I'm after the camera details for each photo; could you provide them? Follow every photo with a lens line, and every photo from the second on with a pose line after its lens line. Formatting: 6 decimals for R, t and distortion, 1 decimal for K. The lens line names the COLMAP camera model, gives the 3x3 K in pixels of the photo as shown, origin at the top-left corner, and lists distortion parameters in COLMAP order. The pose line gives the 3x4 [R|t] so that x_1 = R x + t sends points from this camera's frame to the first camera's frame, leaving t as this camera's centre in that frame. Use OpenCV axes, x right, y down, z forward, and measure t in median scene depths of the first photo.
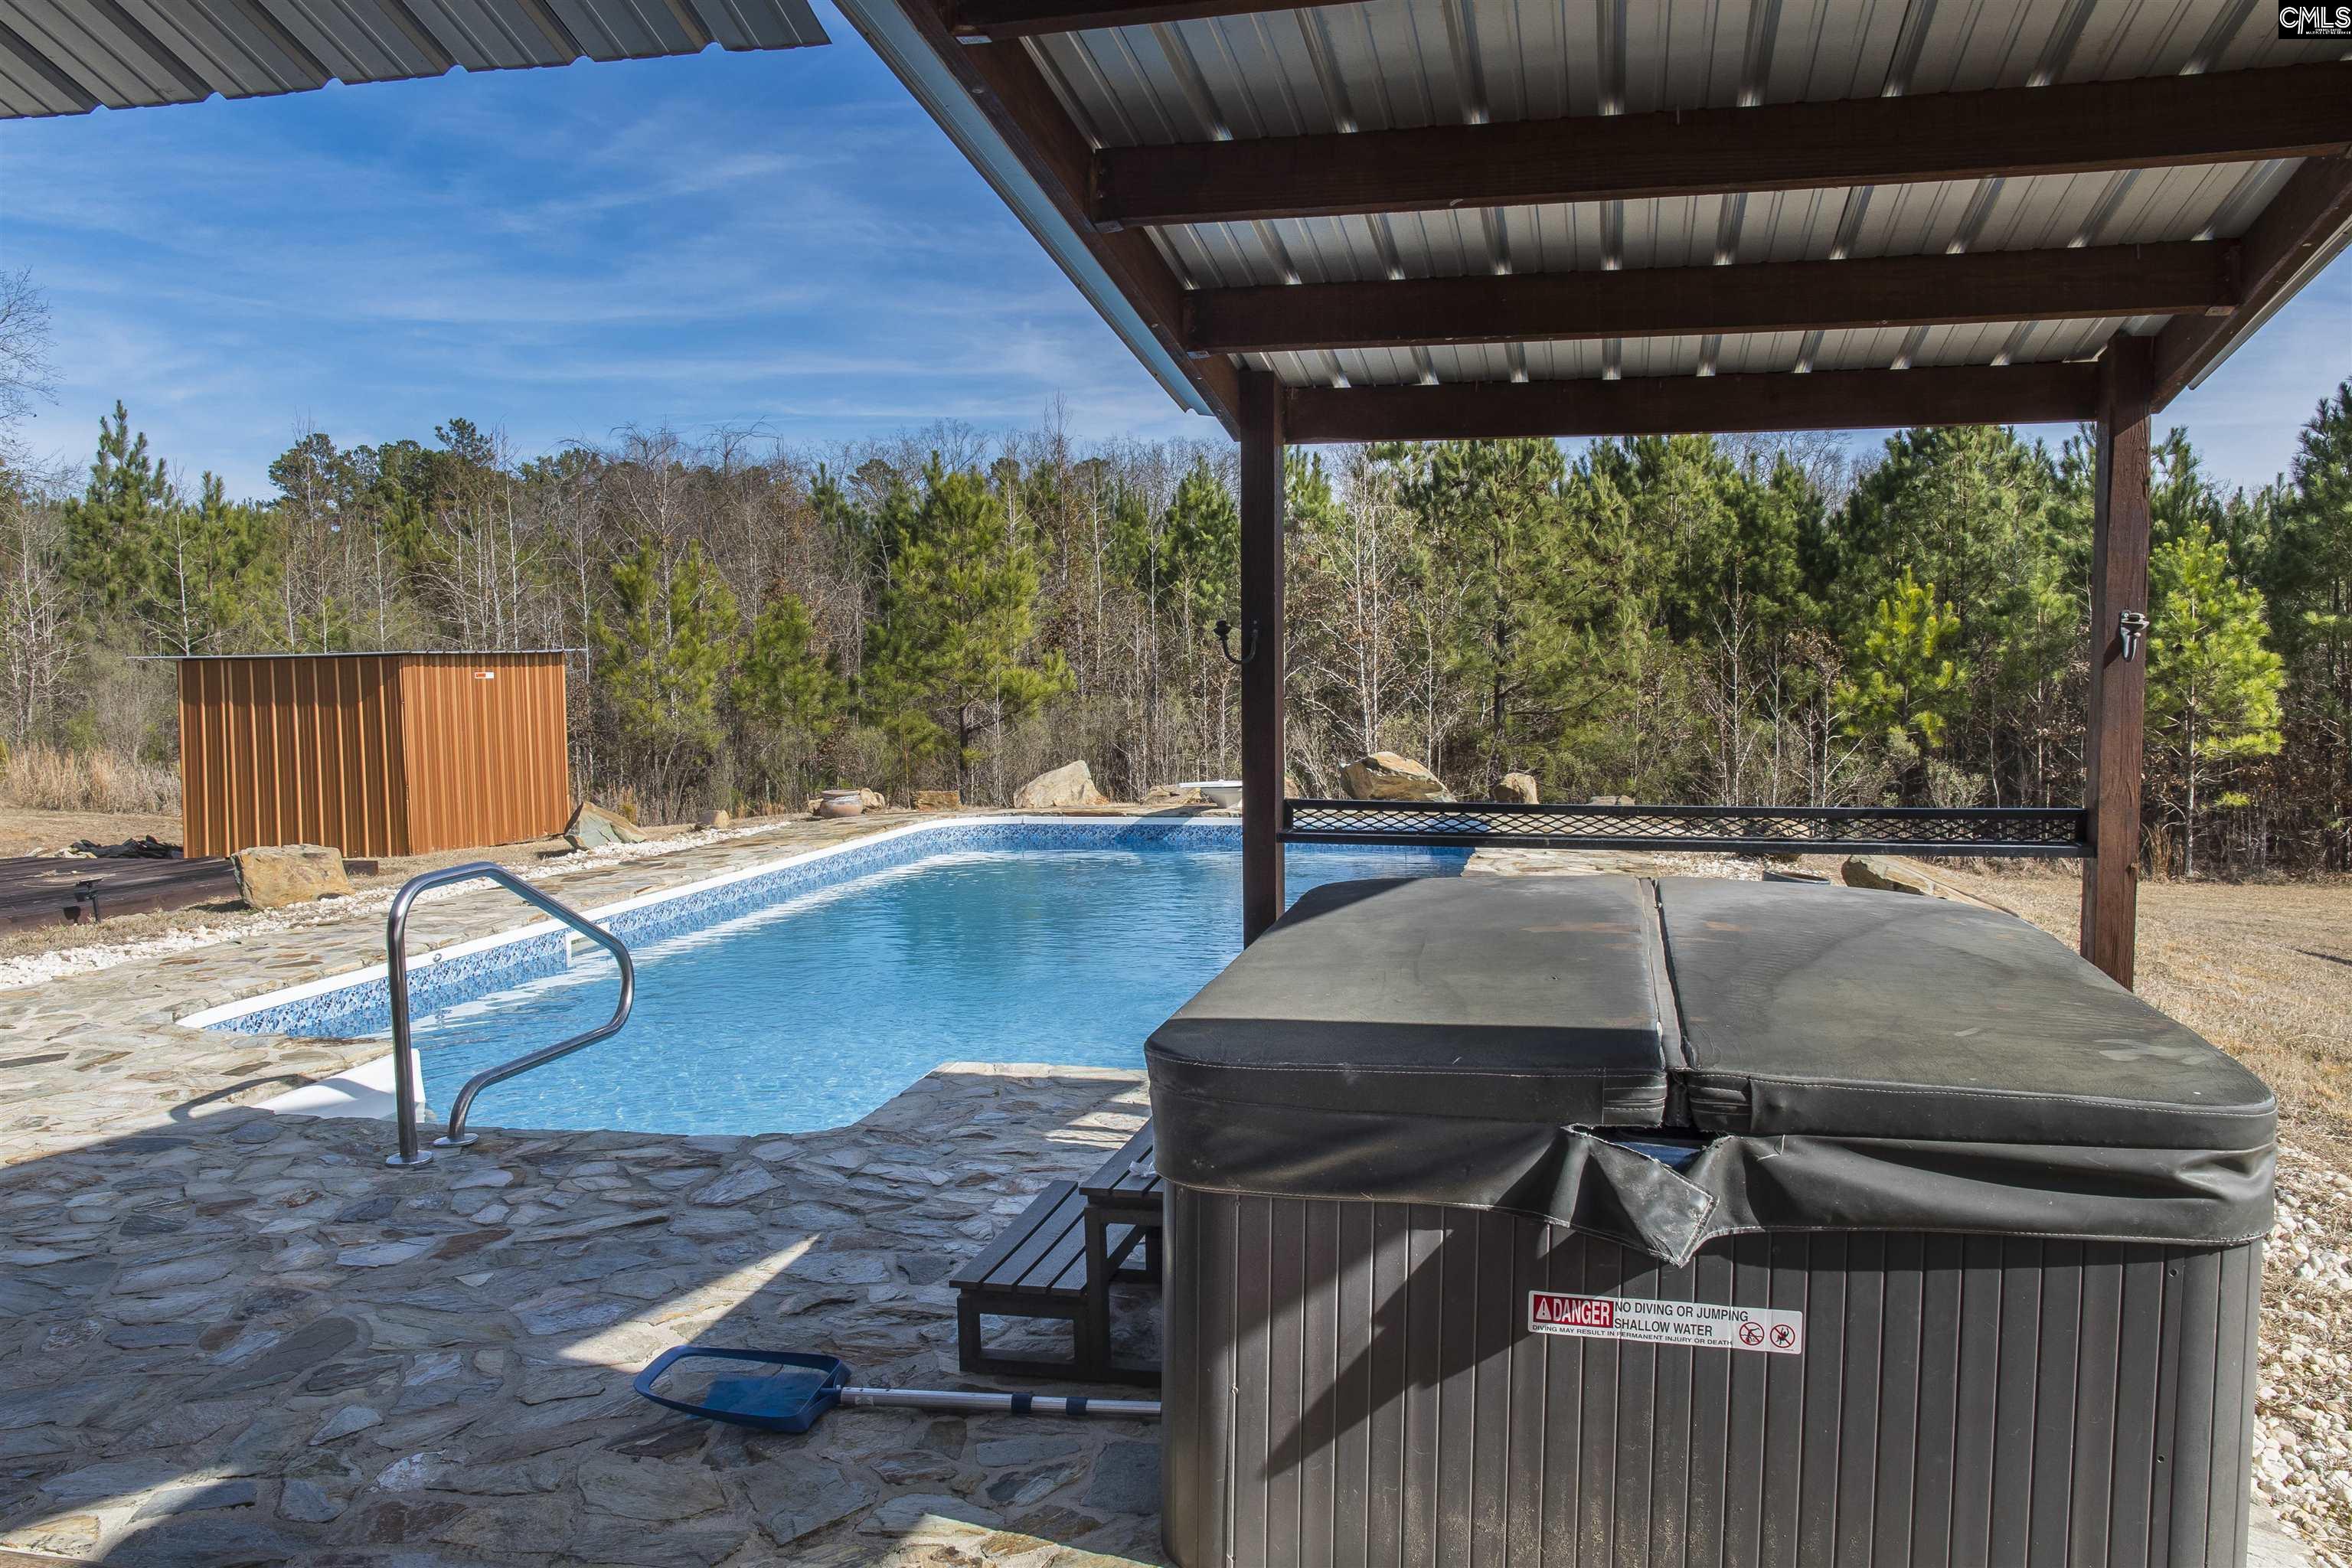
lens RADIAL K [[1832.6, 0, 1176.0], [0, 1832.6, 784.0], [0, 0, 1]] dist [-0.009935, -0.001576]
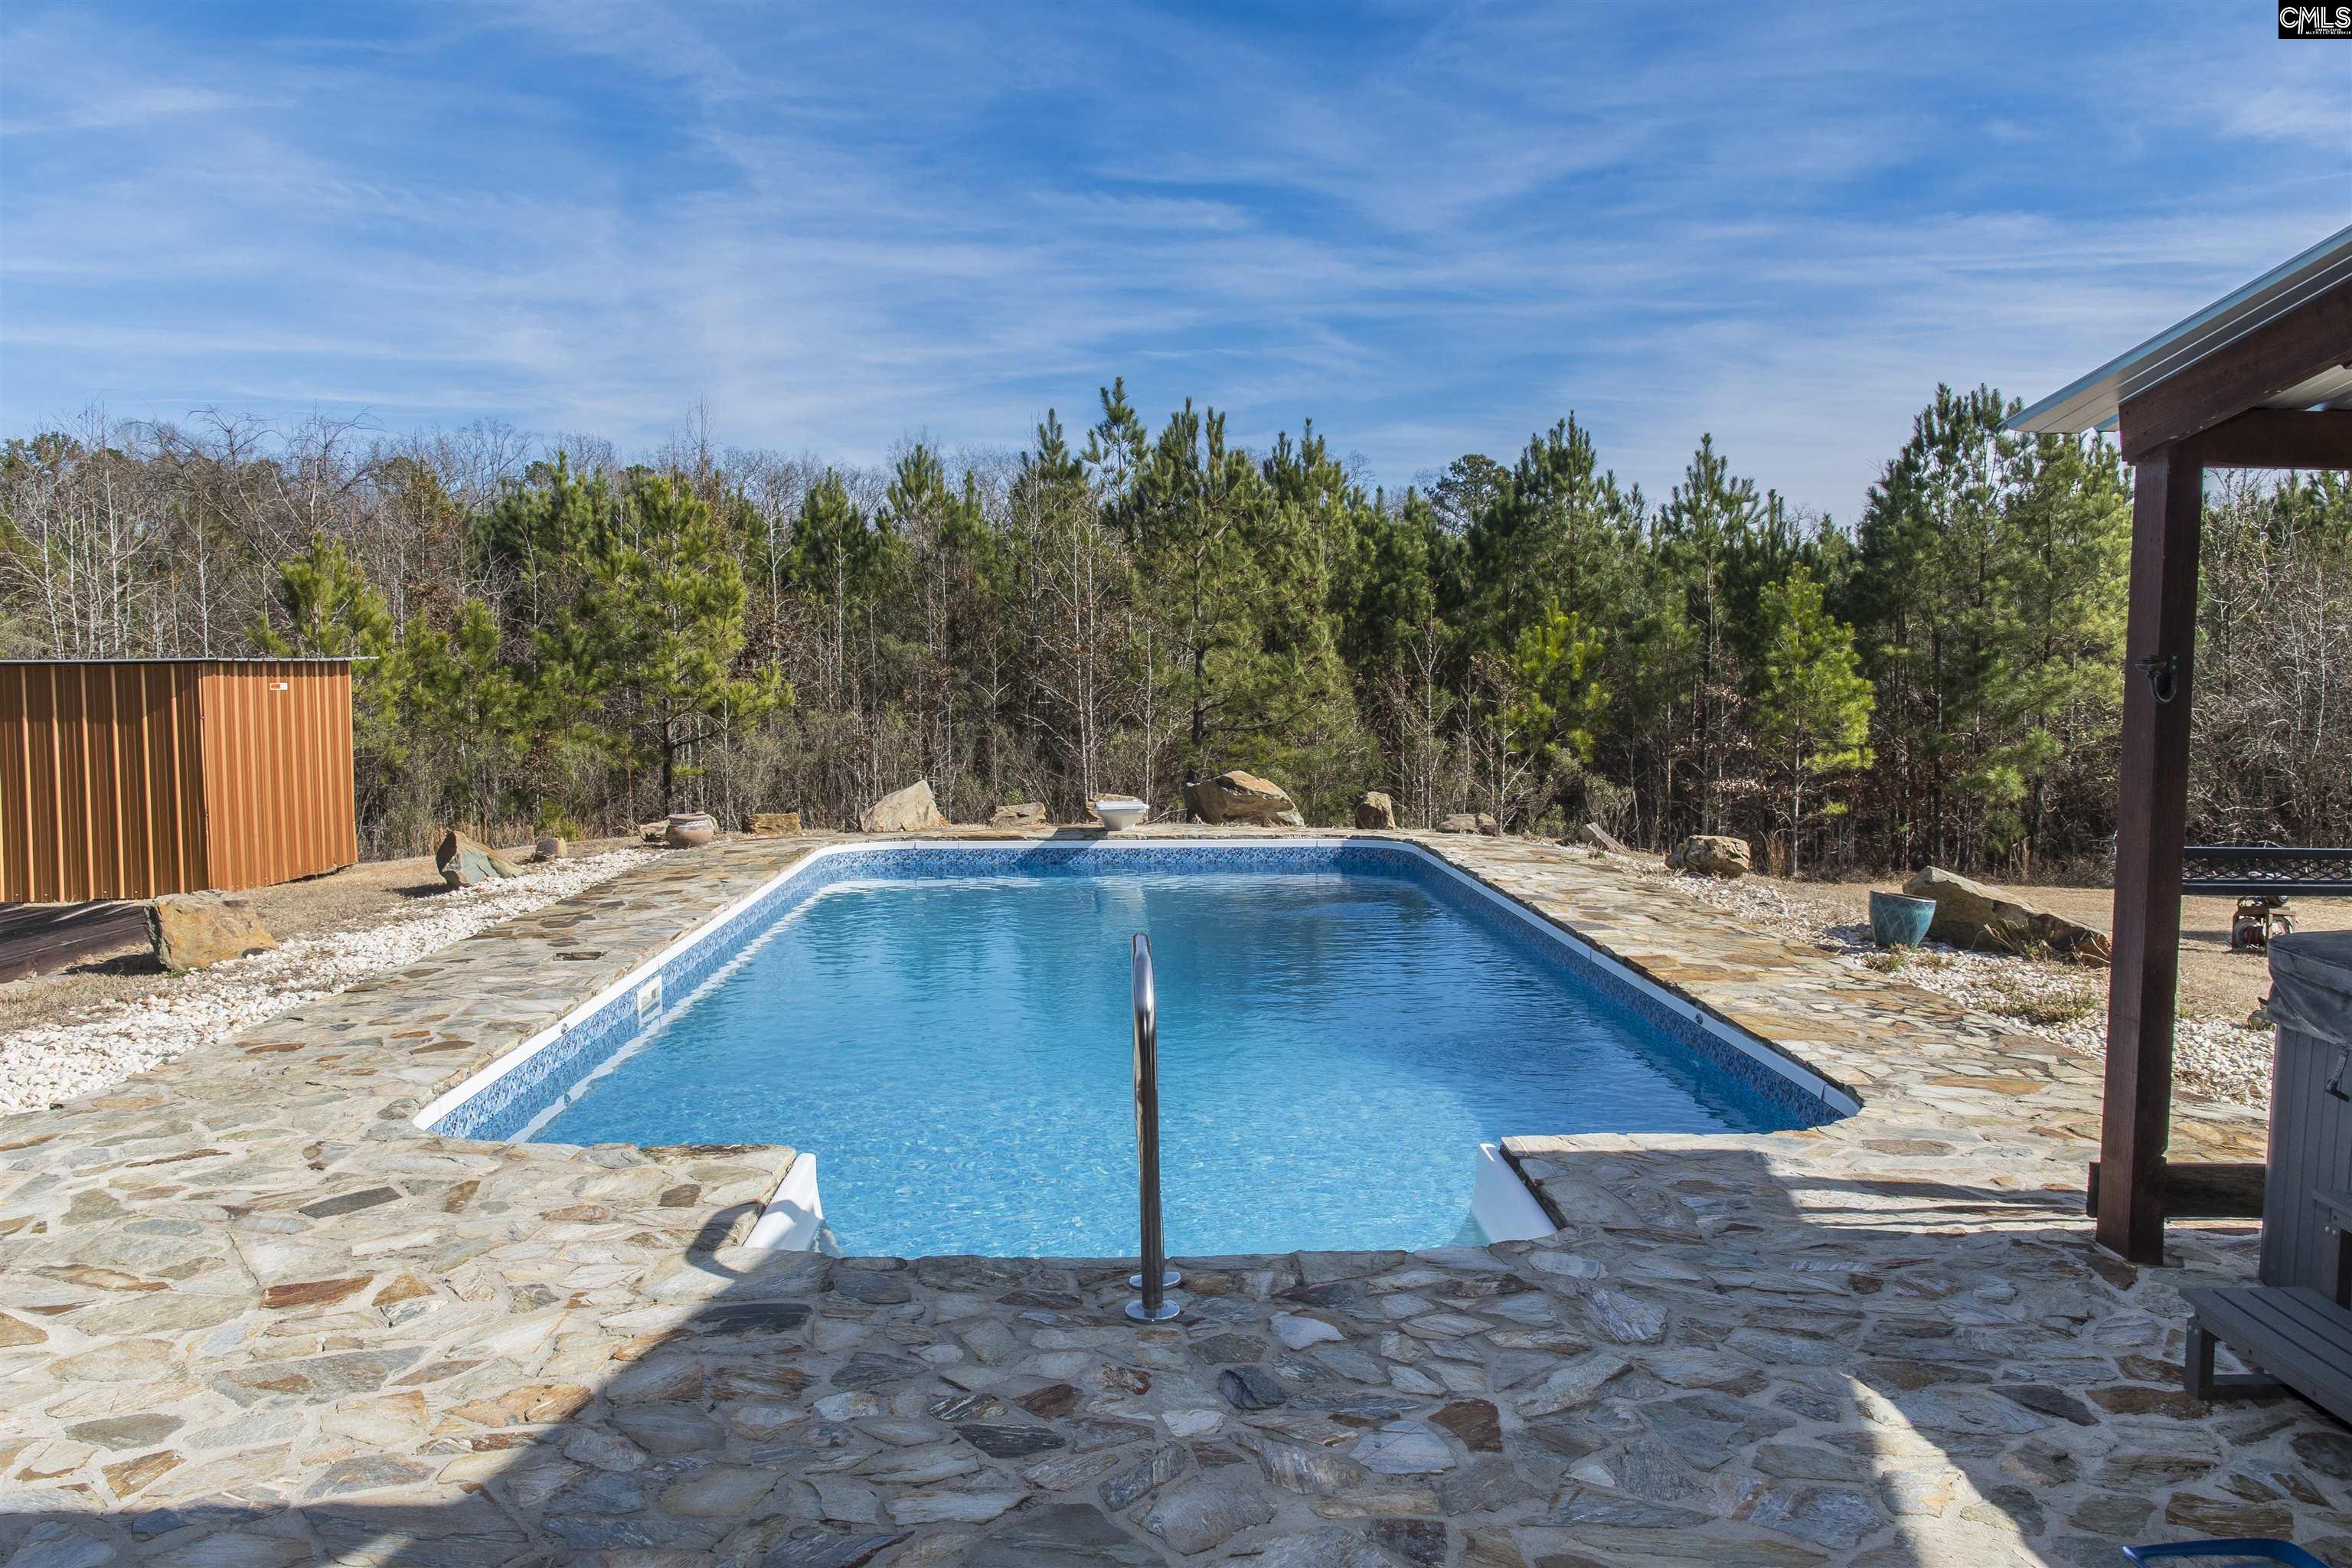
lens RADIAL K [[1779.8, 0, 1176.0], [0, 1779.8, 784.0], [0, 0, 1]] dist [-0.032120, 0.001390]
pose [[0.964527, -0.004028, 0.263954, -0.171454], [0.005407, 0.999975, -0.004499, -0.006110], [-0.263929, 0.005766, 0.964525, 0.068882]]
